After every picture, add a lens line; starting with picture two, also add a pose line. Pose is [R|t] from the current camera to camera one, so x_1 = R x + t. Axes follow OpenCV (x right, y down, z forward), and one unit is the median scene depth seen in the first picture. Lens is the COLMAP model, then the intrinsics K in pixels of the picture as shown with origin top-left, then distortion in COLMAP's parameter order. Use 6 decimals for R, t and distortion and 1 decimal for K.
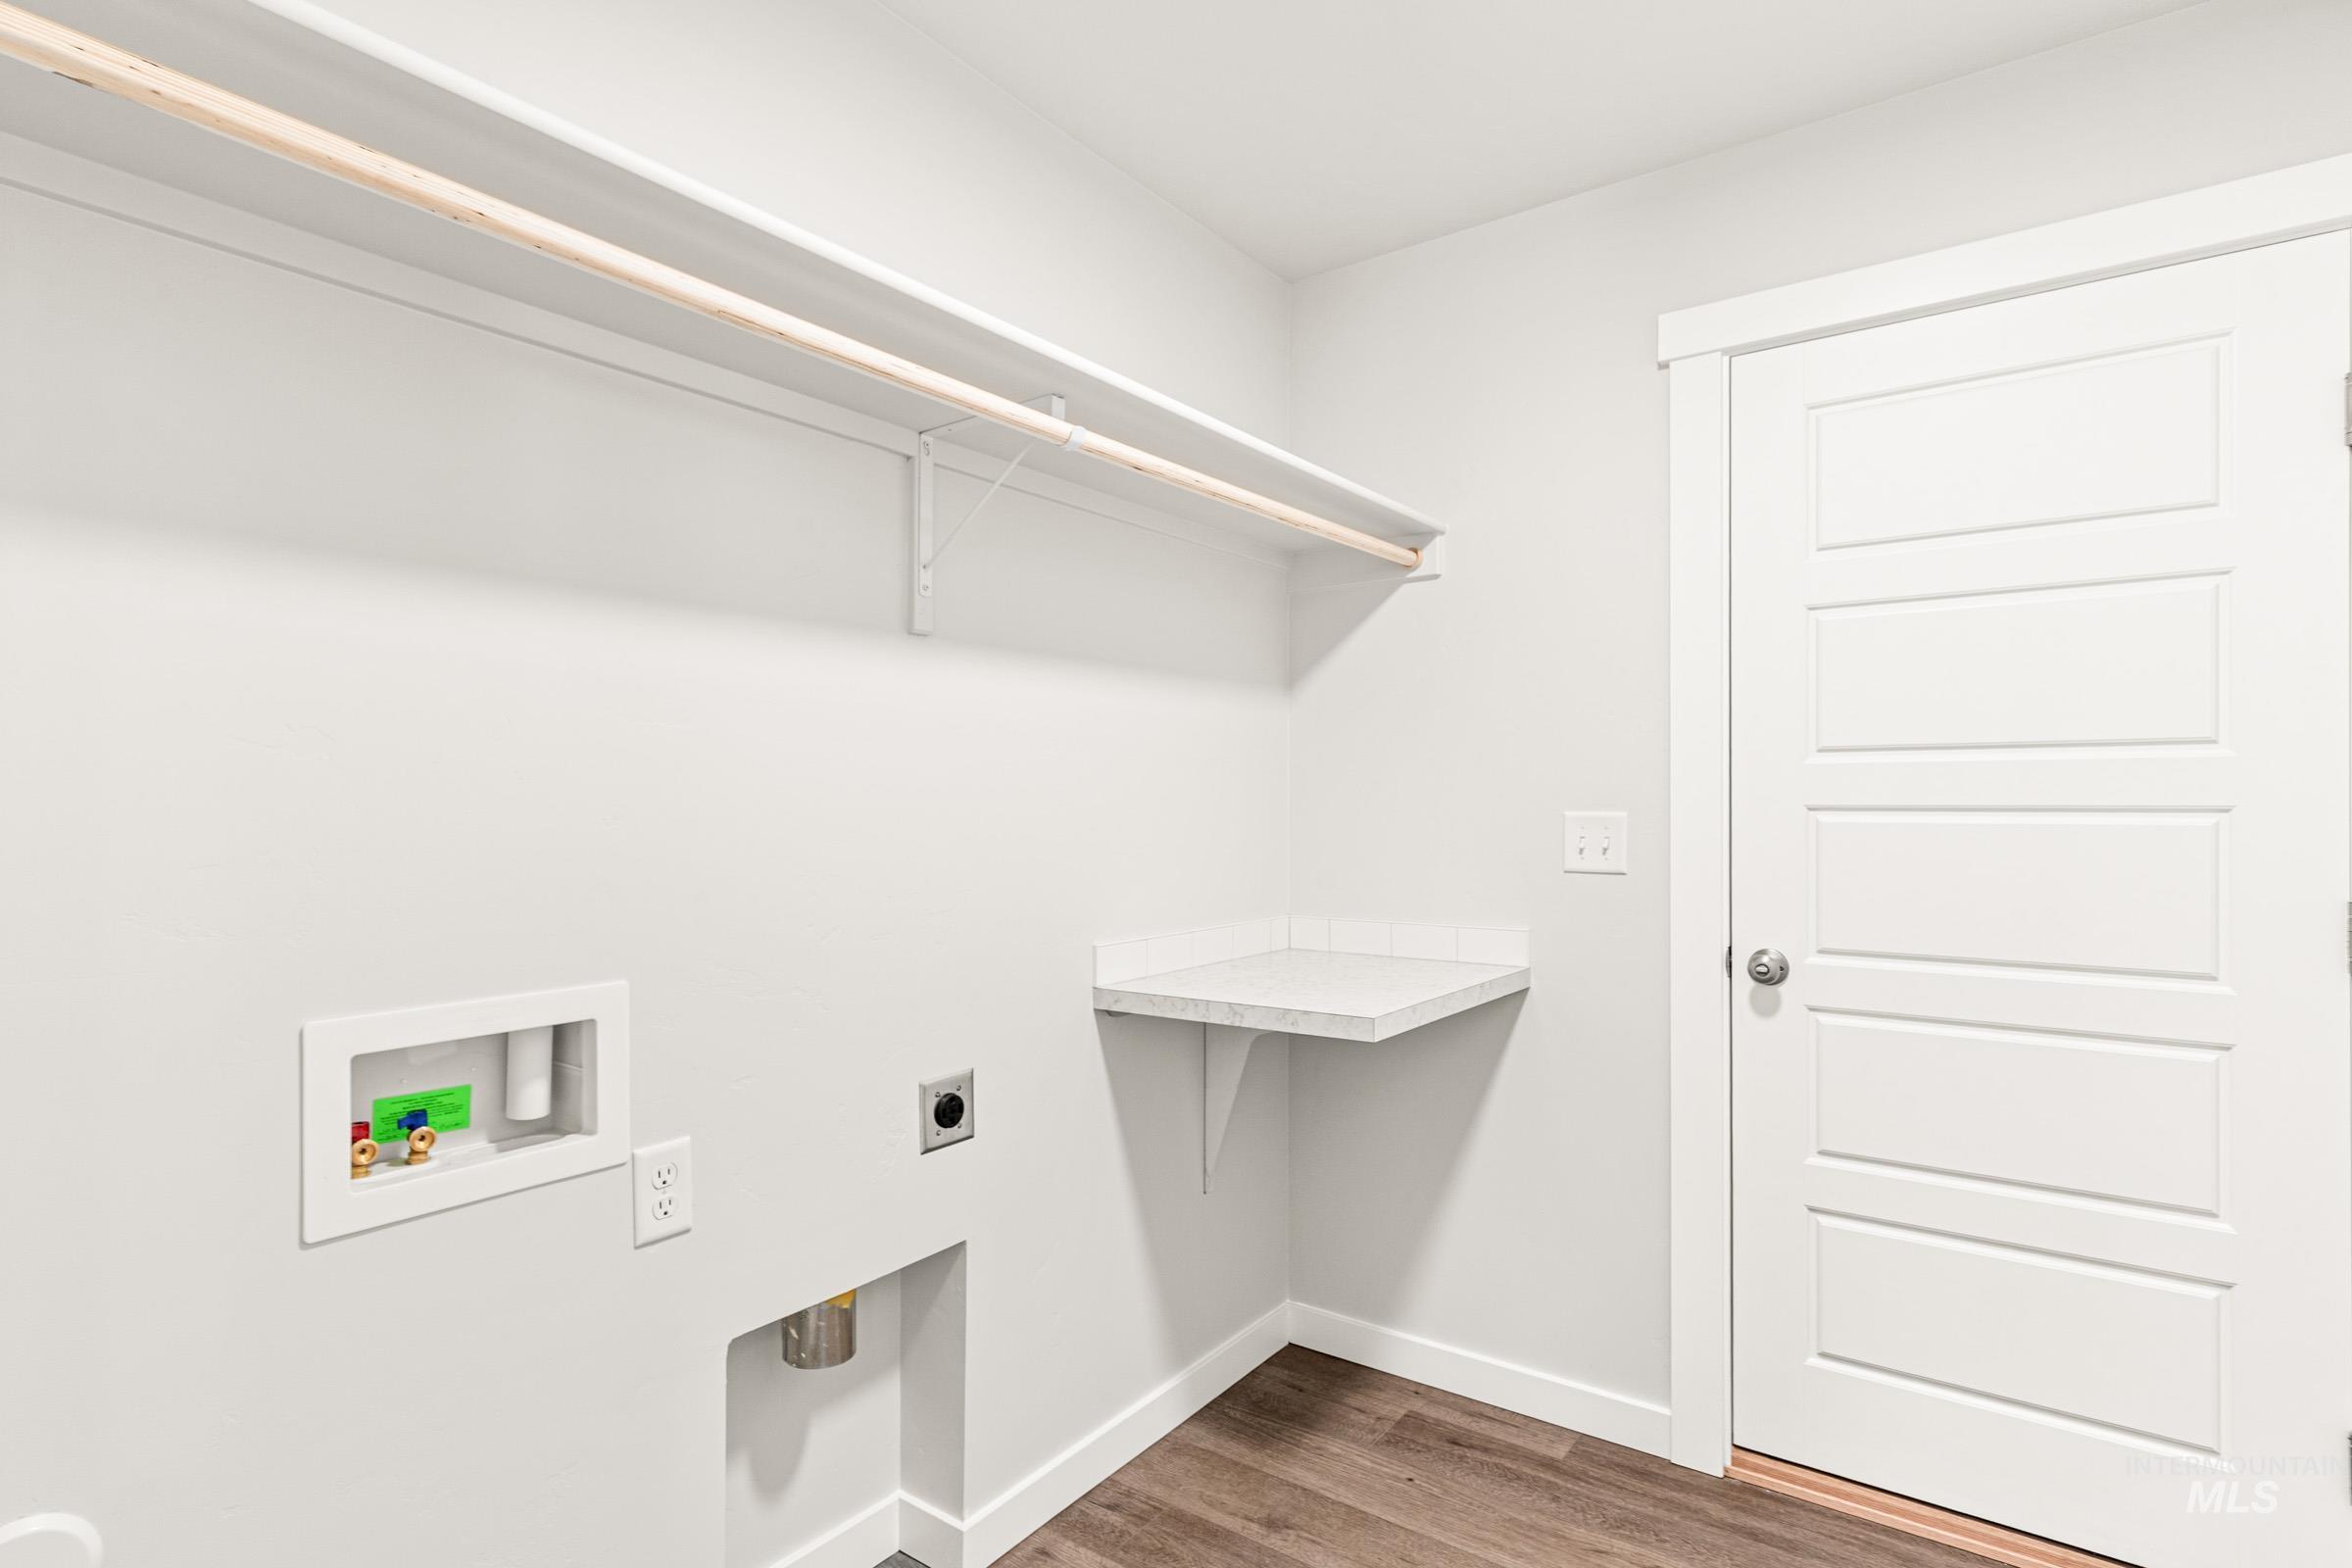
lens RADIAL K [[1169.6, 0, 1169.1], [0, 1169.6, 788.8], [0, 0, 1]] dist [0.005683, -0.000468]
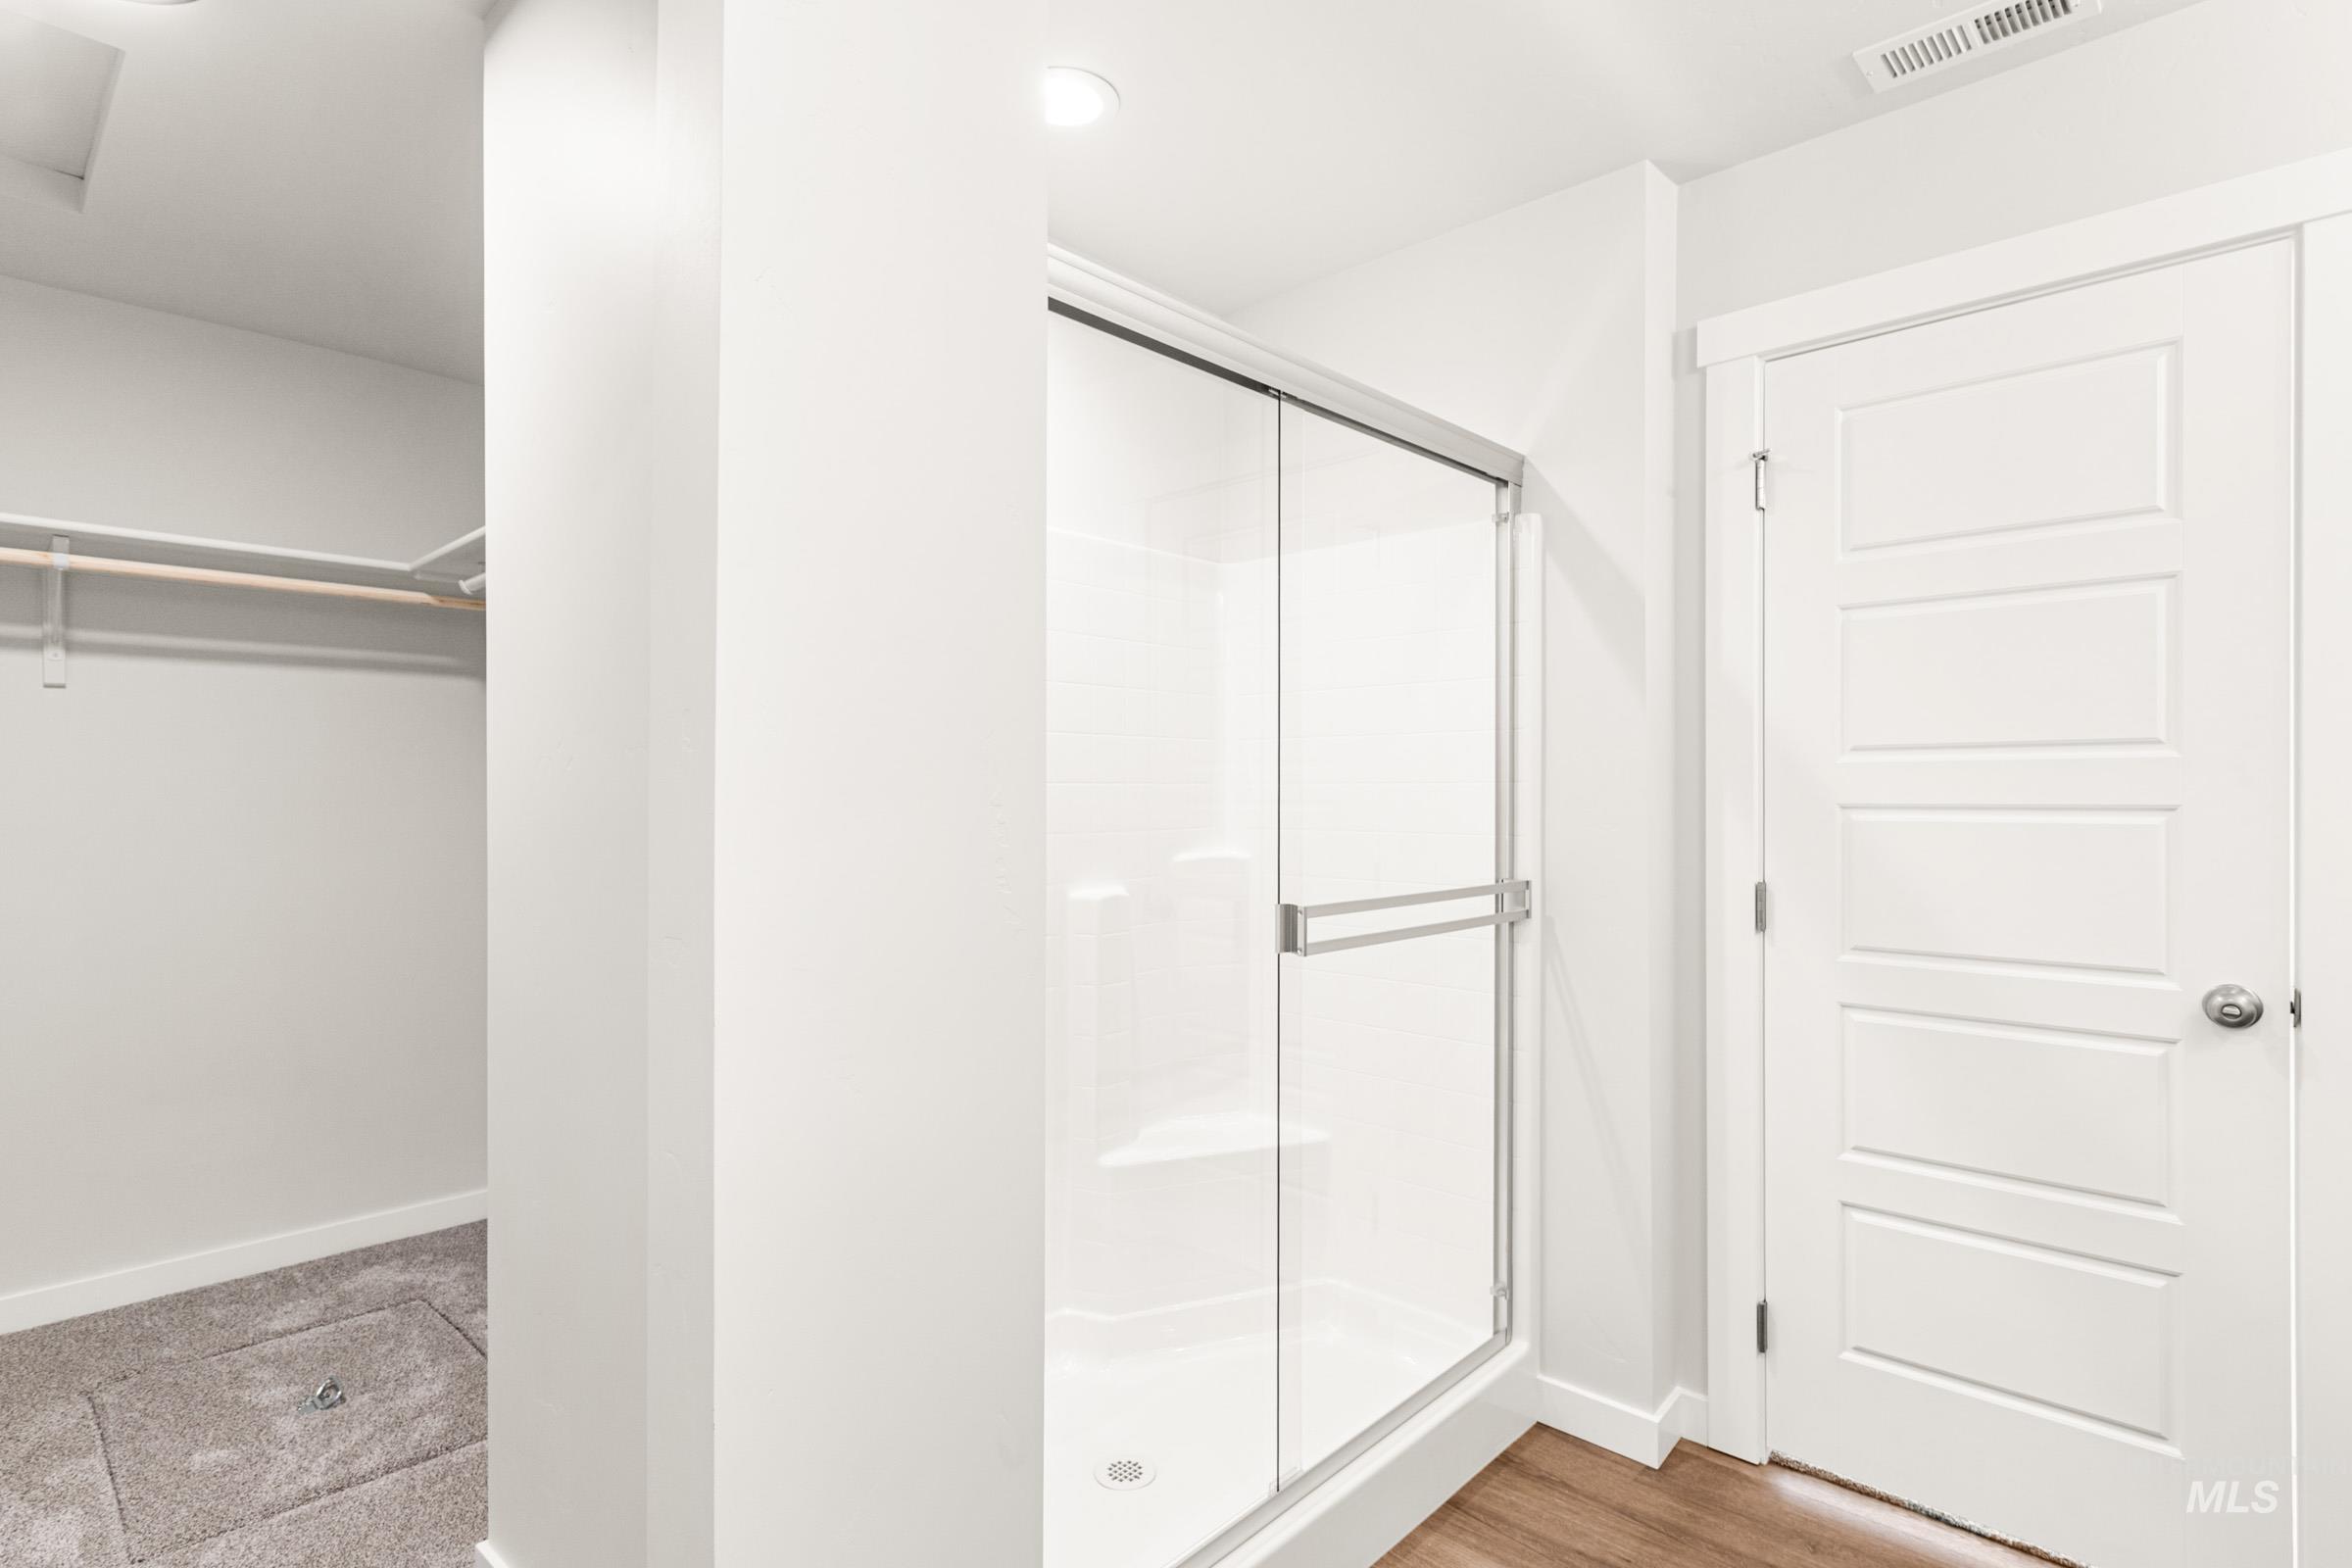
lens RADIAL K [[1169.6, 0, 1169.1], [0, 1169.6, 788.8], [0, 0, 1]] dist [0.005683, -0.000468]
pose [[0.992118, 0.000551, -0.125307, 0.102797], [-0.000329, 0.999998, 0.001791, -0.000442], [0.125307, -0.001736, 0.992116, -0.075912]]
